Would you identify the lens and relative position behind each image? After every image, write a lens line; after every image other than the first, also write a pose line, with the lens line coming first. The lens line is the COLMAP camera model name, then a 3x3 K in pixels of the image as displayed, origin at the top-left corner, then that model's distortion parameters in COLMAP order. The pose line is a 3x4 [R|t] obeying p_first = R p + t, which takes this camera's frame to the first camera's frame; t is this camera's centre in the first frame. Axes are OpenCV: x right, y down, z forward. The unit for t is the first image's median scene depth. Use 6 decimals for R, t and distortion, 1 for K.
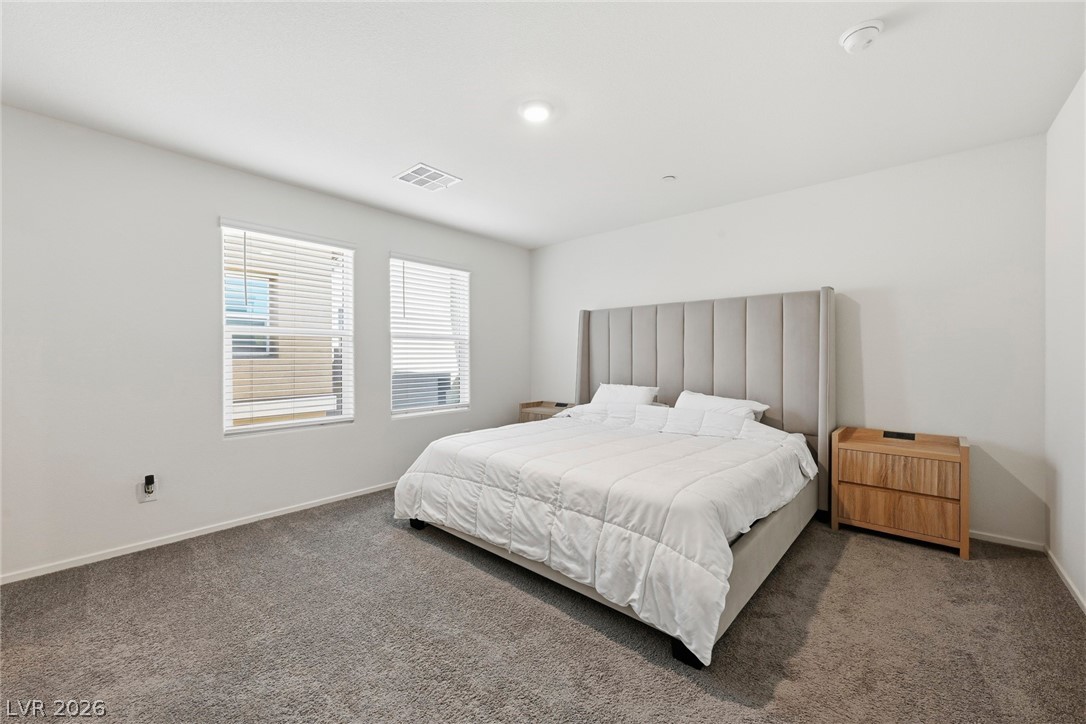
lens RADIAL K [[424.5, 0, 543.0], [0, 424.5, 362.0], [0, 0, 1]] dist [0.001003, 0.000048]
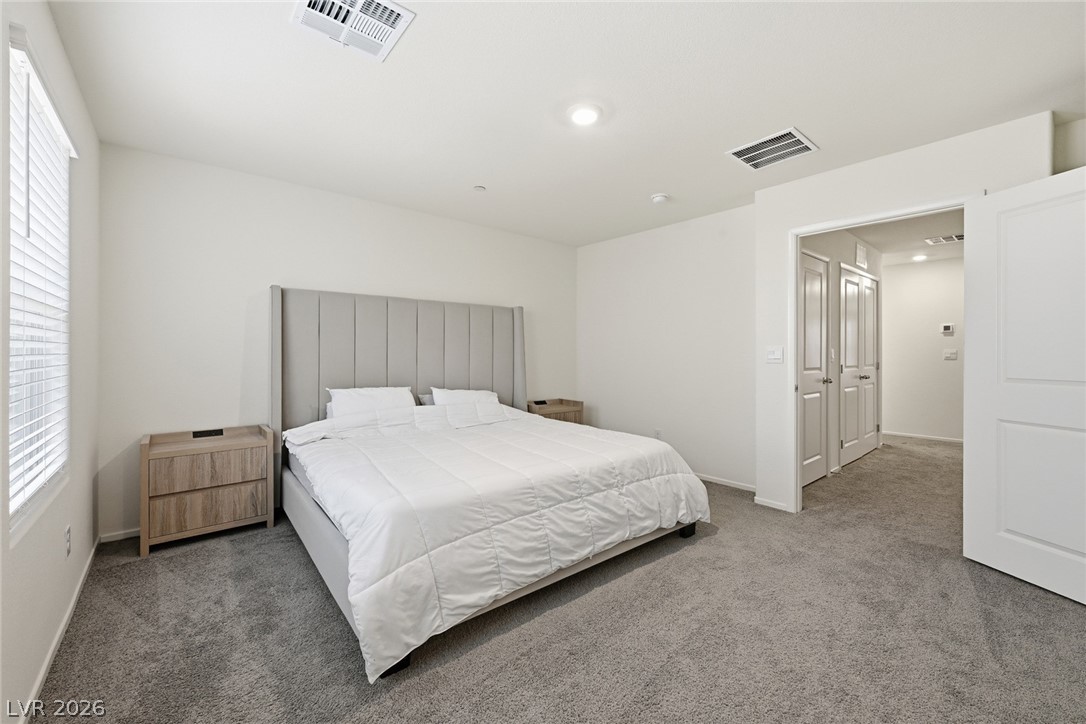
lens RADIAL K [[436.7, 0, 544.9], [0, 436.7, 355.5], [0, 0, 1]] dist [-0.000017, -0.000106]
pose [[0.153360, -0.000340, 0.988170, -1.009590], [0.011010, 0.999938, -0.001364, -0.009289], [-0.988109, 0.011089, 0.153355, 0.891770]]
